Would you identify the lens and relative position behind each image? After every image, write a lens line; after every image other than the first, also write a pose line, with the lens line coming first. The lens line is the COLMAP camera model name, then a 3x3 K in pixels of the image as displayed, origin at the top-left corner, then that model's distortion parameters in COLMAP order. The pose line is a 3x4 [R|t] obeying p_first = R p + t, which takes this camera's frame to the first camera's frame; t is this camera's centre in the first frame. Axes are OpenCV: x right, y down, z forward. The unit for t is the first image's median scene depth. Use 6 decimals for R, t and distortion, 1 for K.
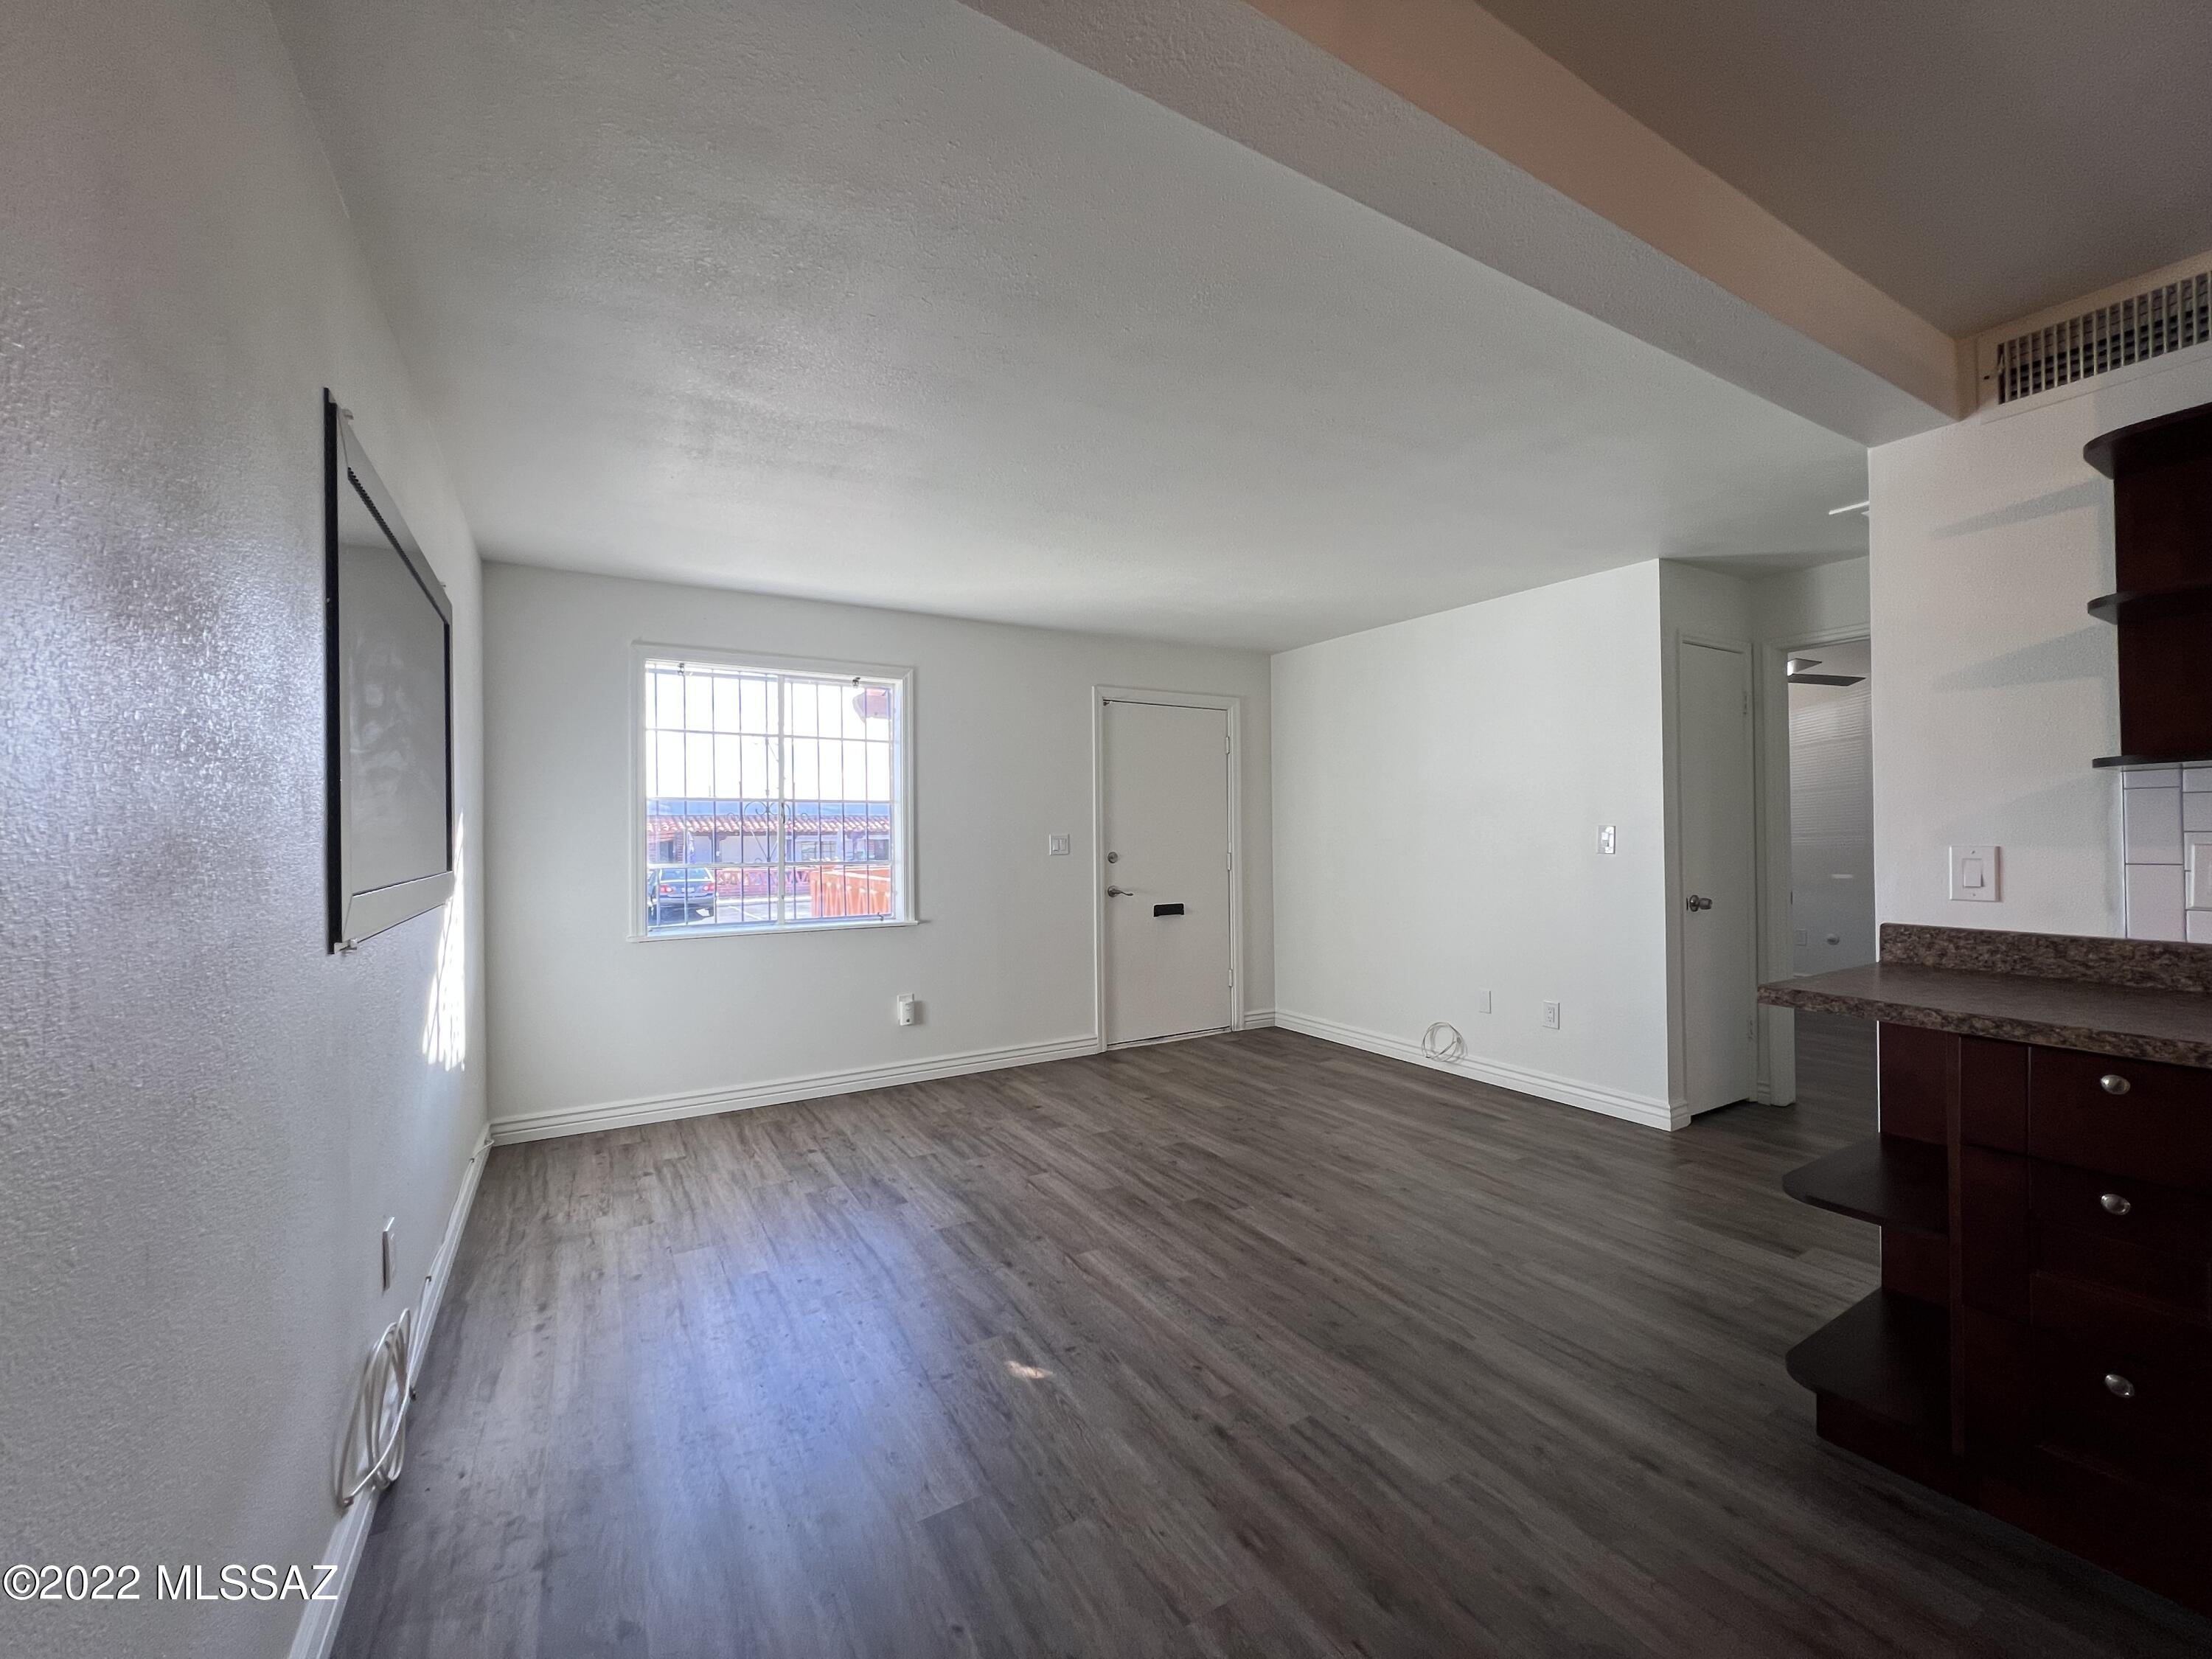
lens RADIAL K [[886.7, 0, 1103.7], [0, 886.7, 830.9], [0, 0, 1]] dist [-0.002381, 0.000722]
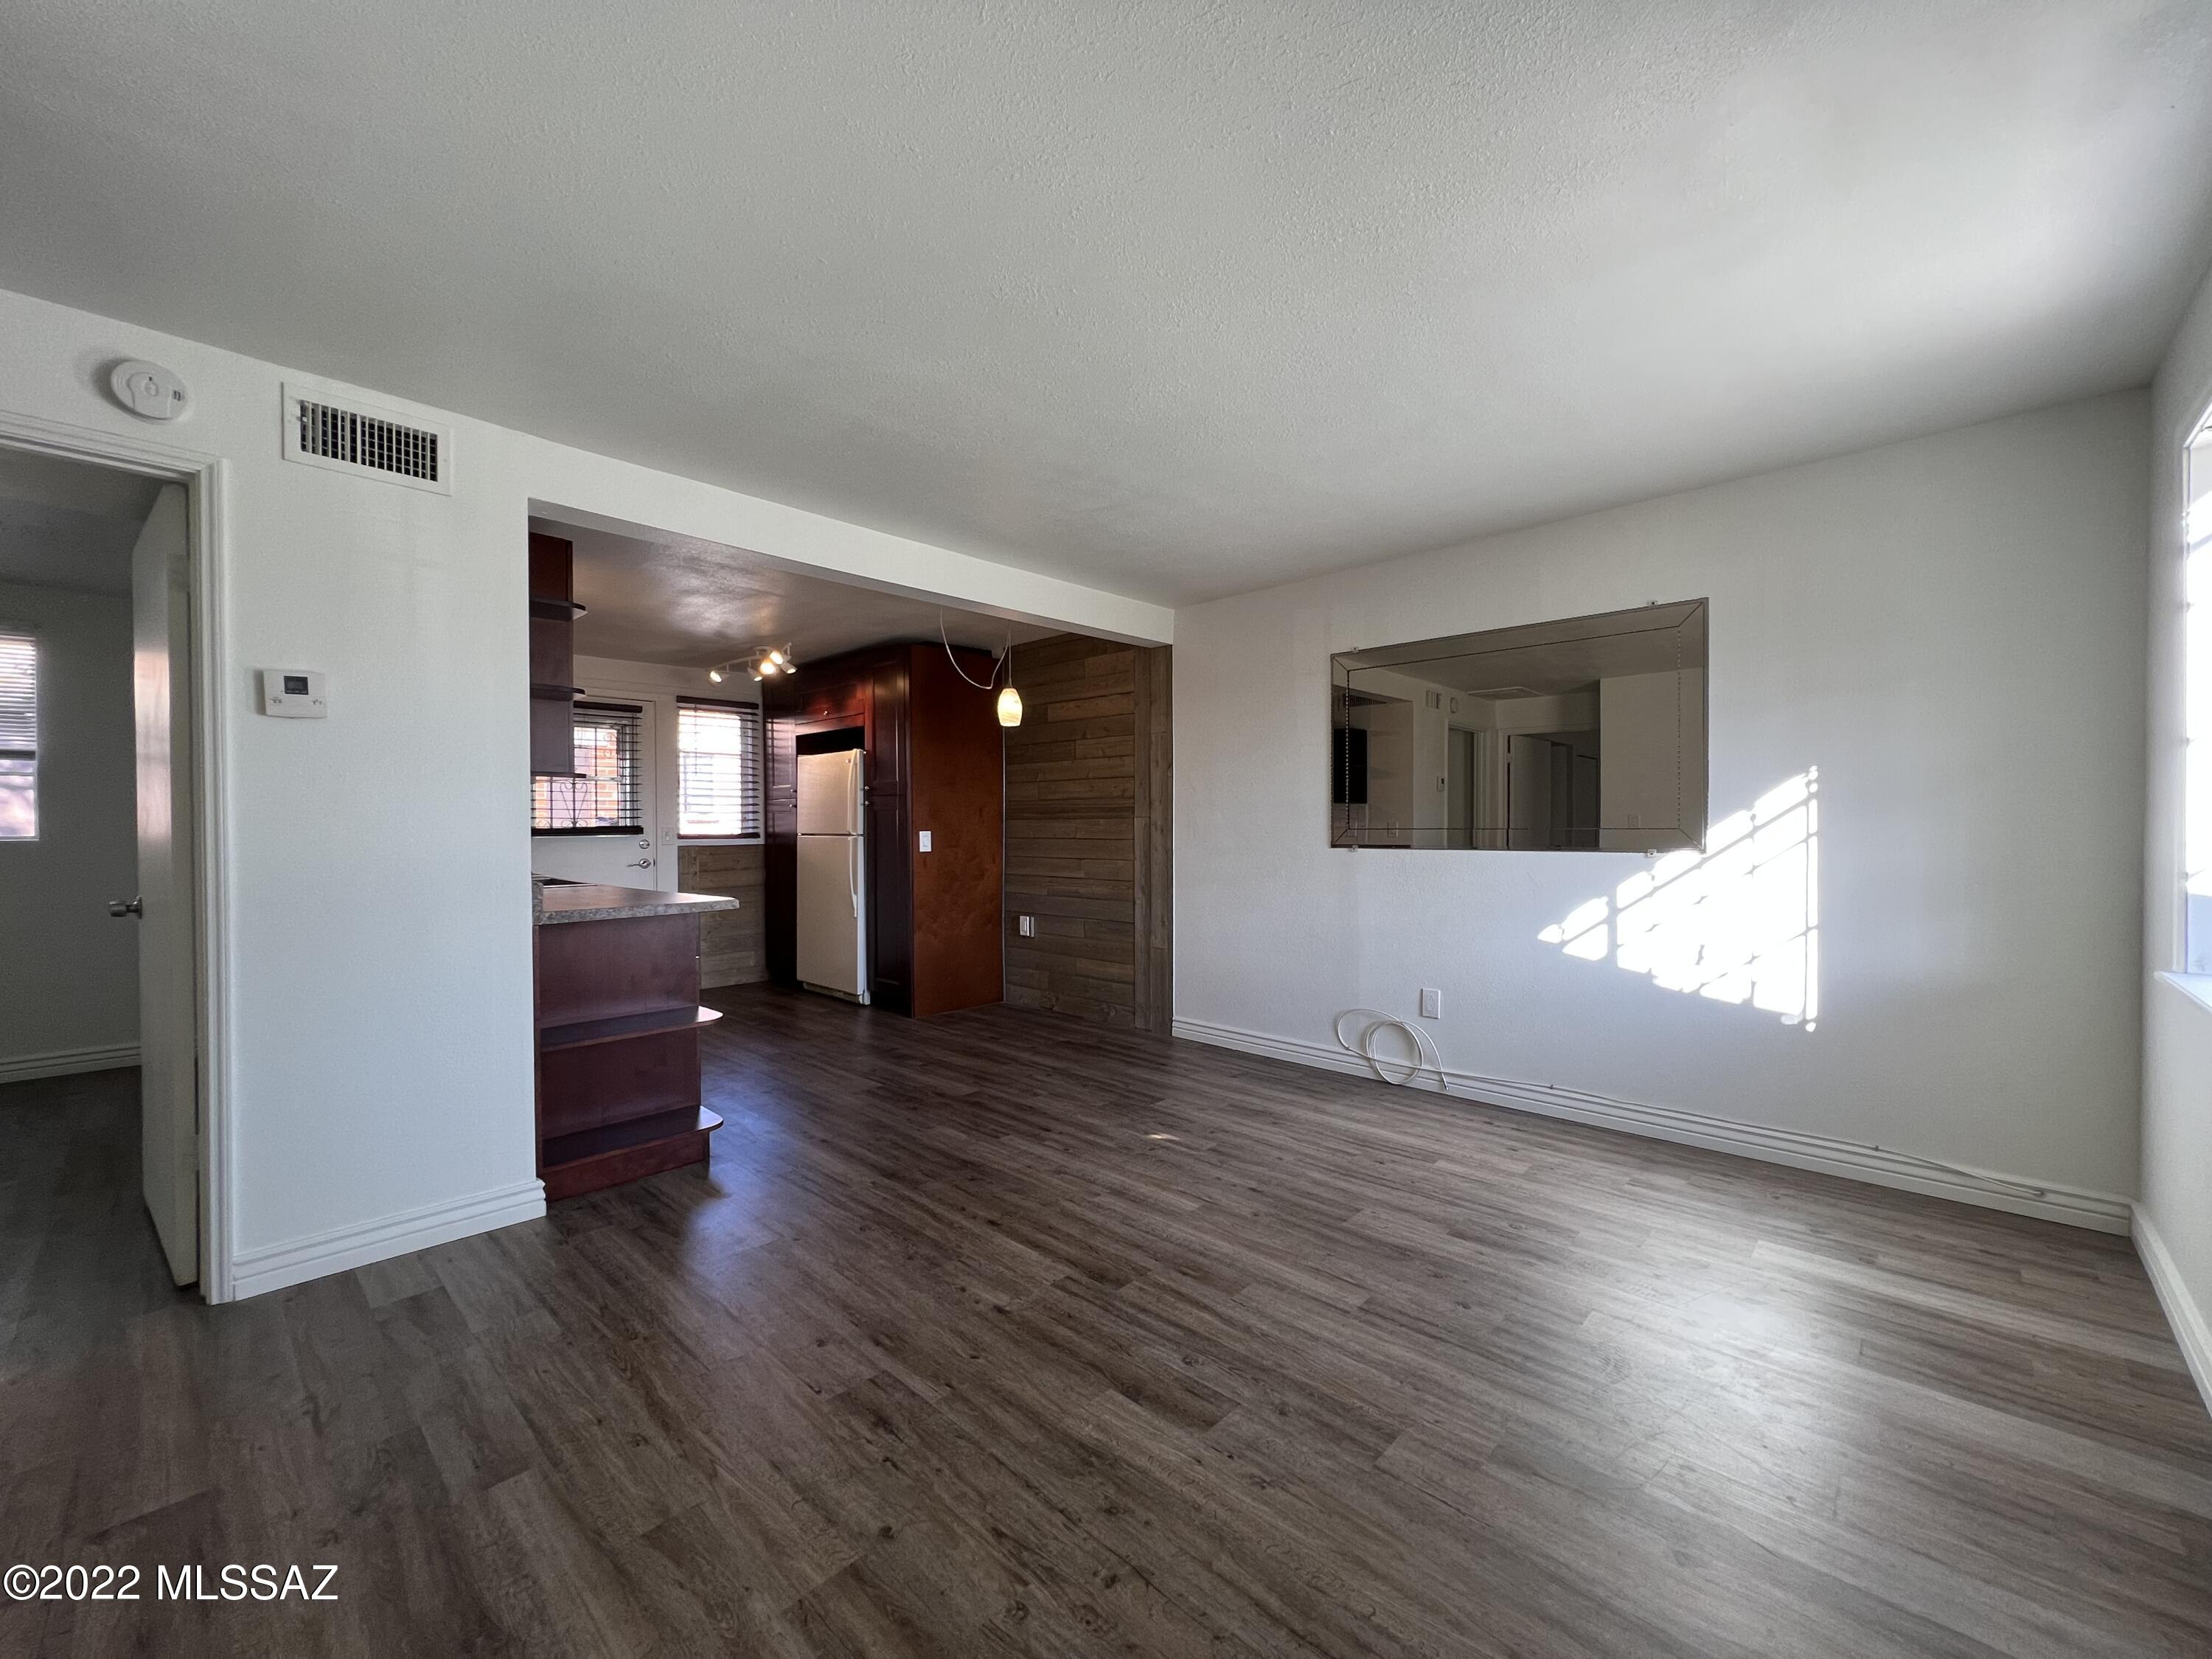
lens RADIAL K [[886.7, 0, 1103.6], [0, 886.7, 831.3], [0, 0, 1]] dist [-0.002381, 0.000722]
pose [[-0.959287, 0.016366, -0.281958, 0.383204], [0.015085, 0.999864, 0.006715, 0.030269], [0.282029, 0.002189, -0.959403, 2.032571]]
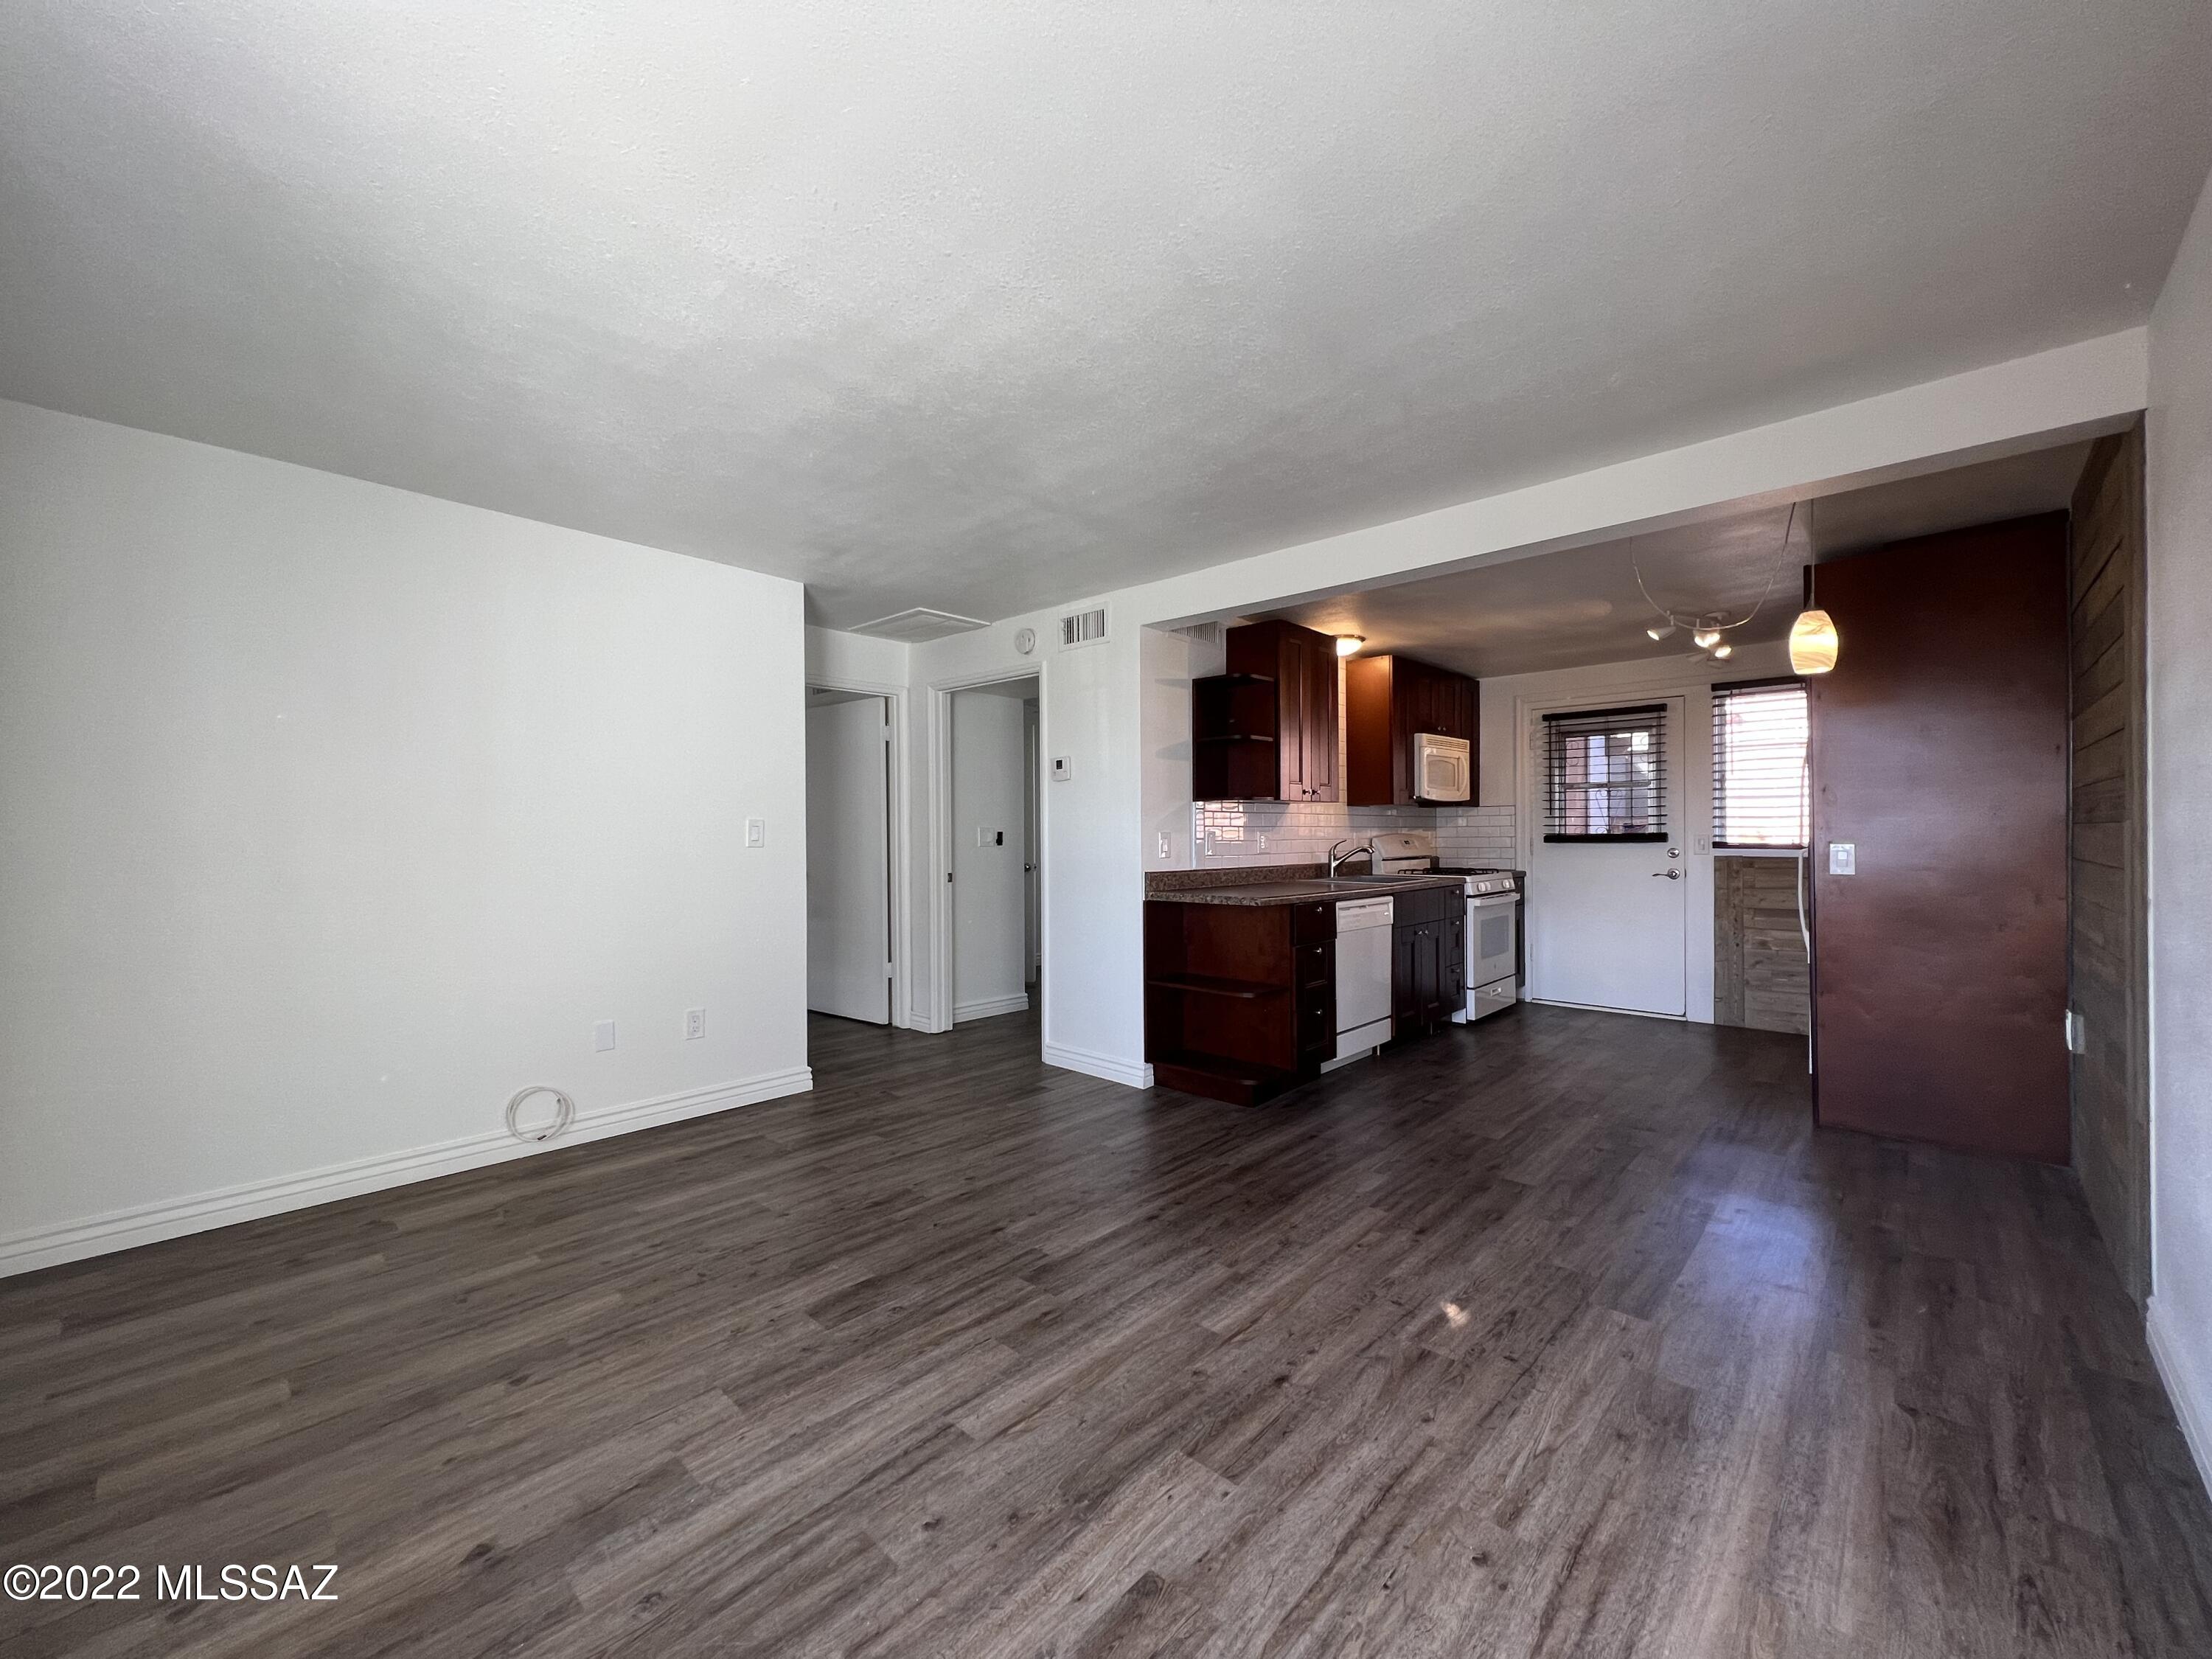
lens RADIAL K [[886.7, 0, 1101.3], [0, 886.7, 830.6], [0, 0, 1]] dist [-0.002381, 0.000722]
pose [[-0.284200, 0.014543, 0.958655, -0.799804], [0.003134, 0.999894, -0.014240, 0.033841], [-0.958760, -0.001043, -0.284215, 1.375474]]
